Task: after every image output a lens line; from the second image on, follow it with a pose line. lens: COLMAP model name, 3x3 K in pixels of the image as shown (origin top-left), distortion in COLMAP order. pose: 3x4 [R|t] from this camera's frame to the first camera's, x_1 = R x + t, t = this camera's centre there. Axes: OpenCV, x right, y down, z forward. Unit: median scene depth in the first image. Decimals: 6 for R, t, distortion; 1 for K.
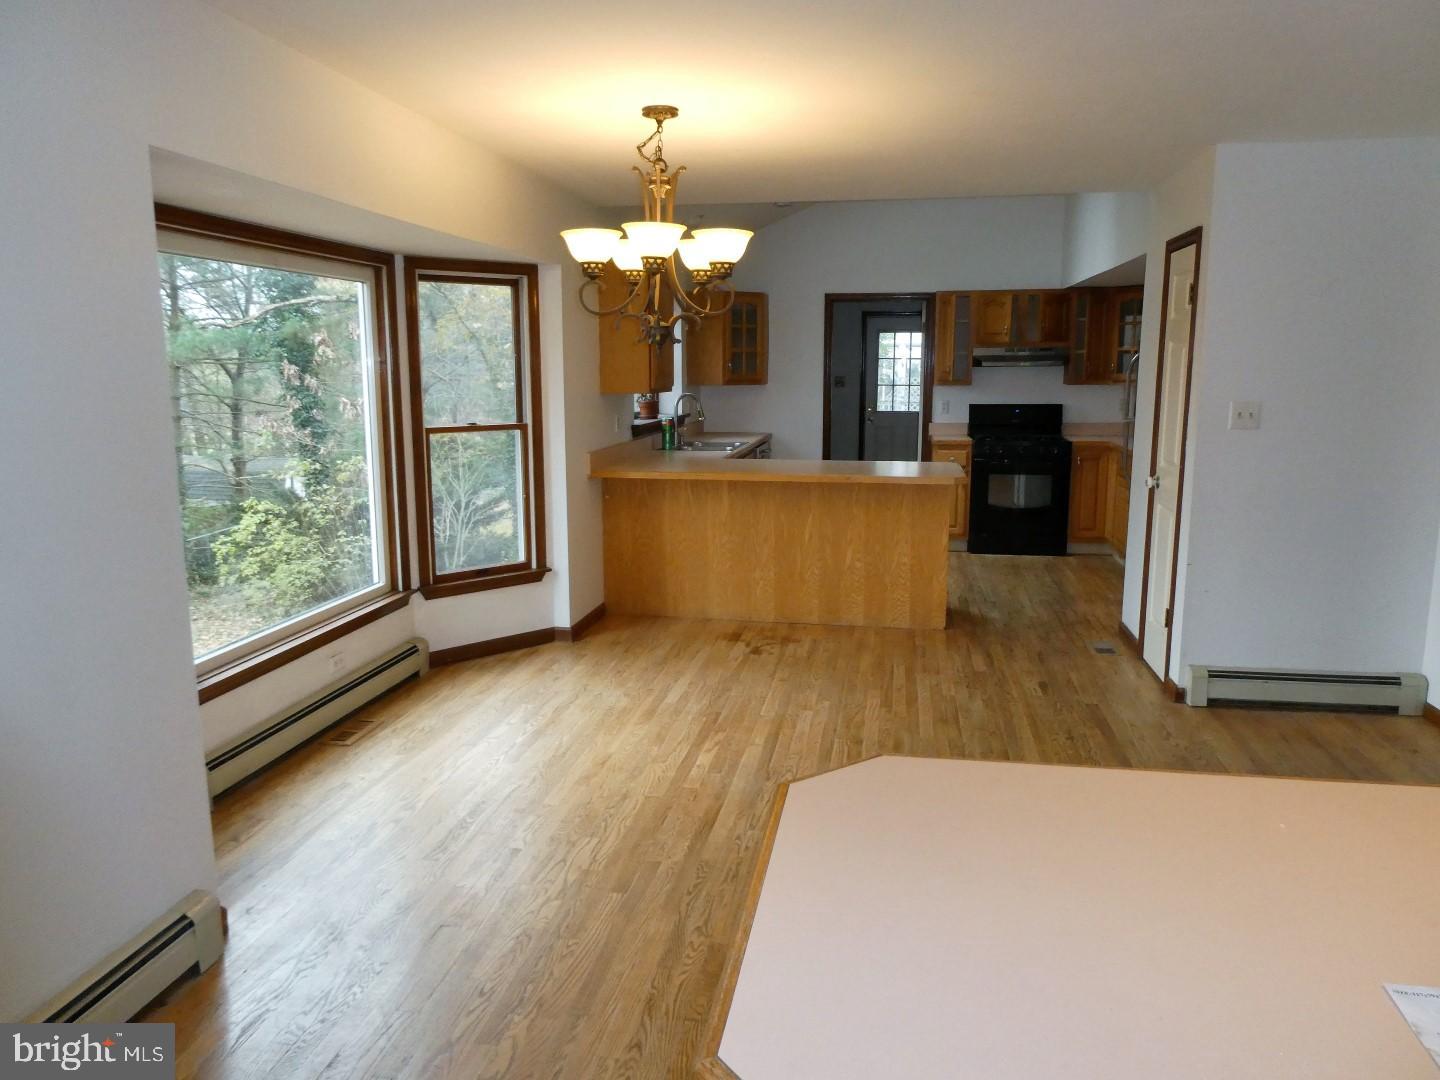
lens RADIAL K [[1023.9, 0, 720.0], [0, 1023.9, 540.0], [0, 0, 1]] dist [-0.012038, 0.013775]
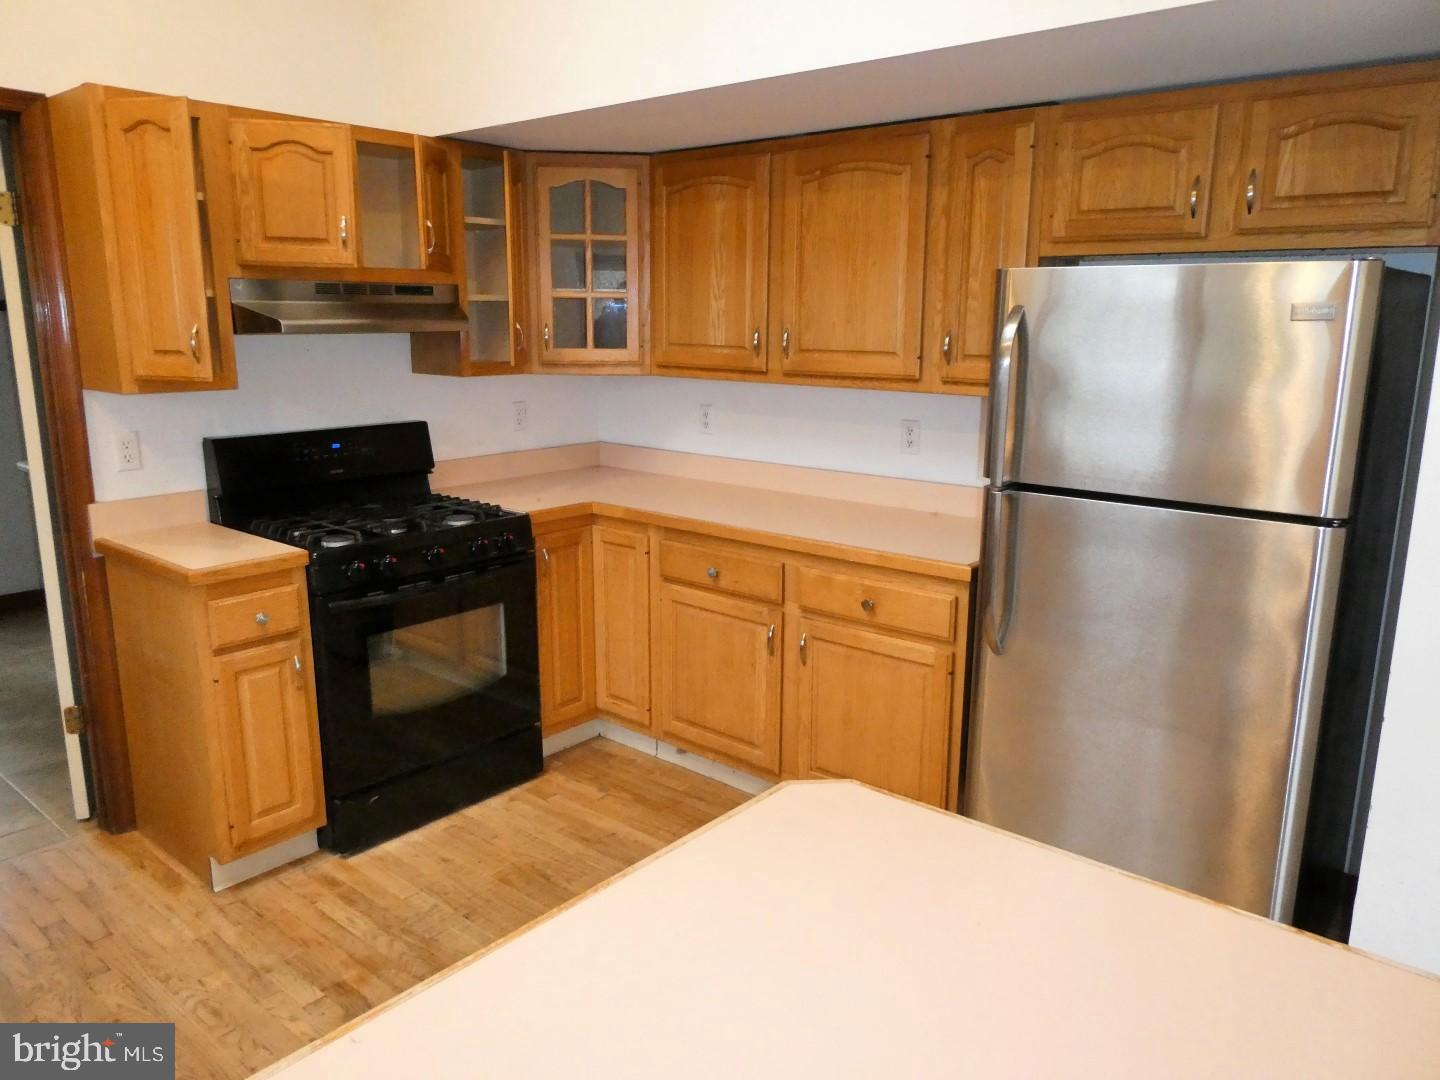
lens RADIAL K [[1039.8, 0, 720.0], [0, 1039.8, 540.0], [0, 0, 1]] dist [-0.011860, -0.010324]
pose [[0.506353, -0.178410, 0.843668, 0.021959], [0.136789, 0.982594, 0.125691, -0.124634], [-0.851408, 0.051760, 0.521944, 0.689582]]
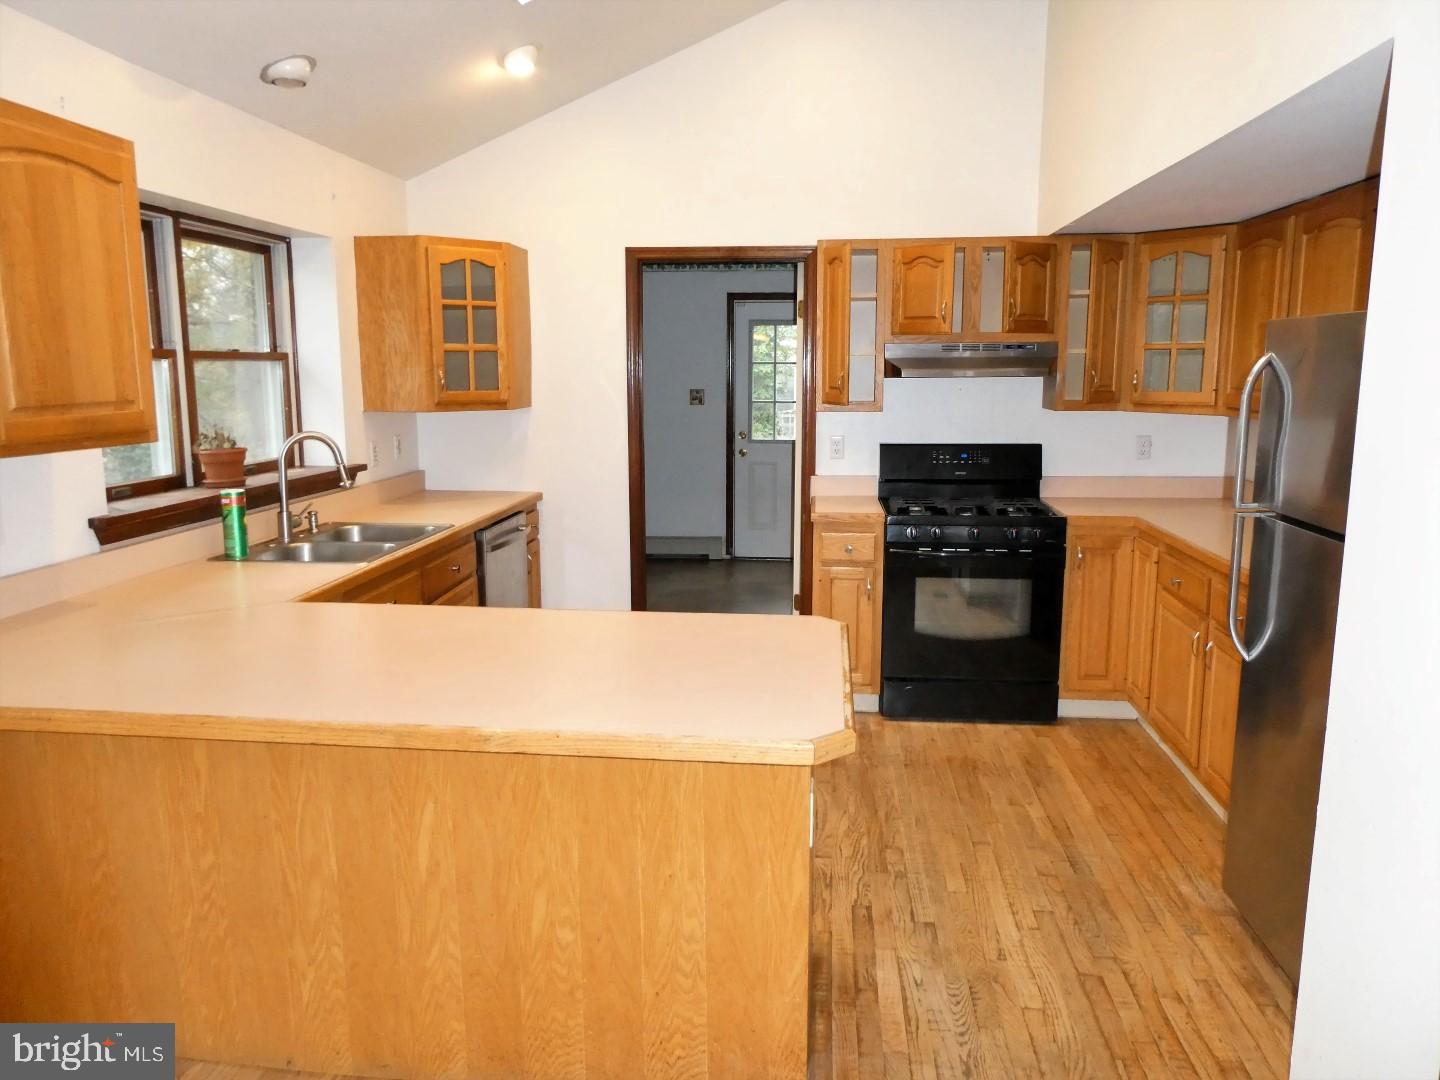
lens RADIAL K [[1015.5, 0, 720.0], [0, 1015.5, 540.0], [0, 0, 1]] dist [0.039356, -0.002300]
pose [[0.997484, -0.008957, 0.070329, 0.119054], [0.009158, 0.999955, -0.002531, -0.081867], [-0.070303, 0.003169, 0.997521, 0.458721]]
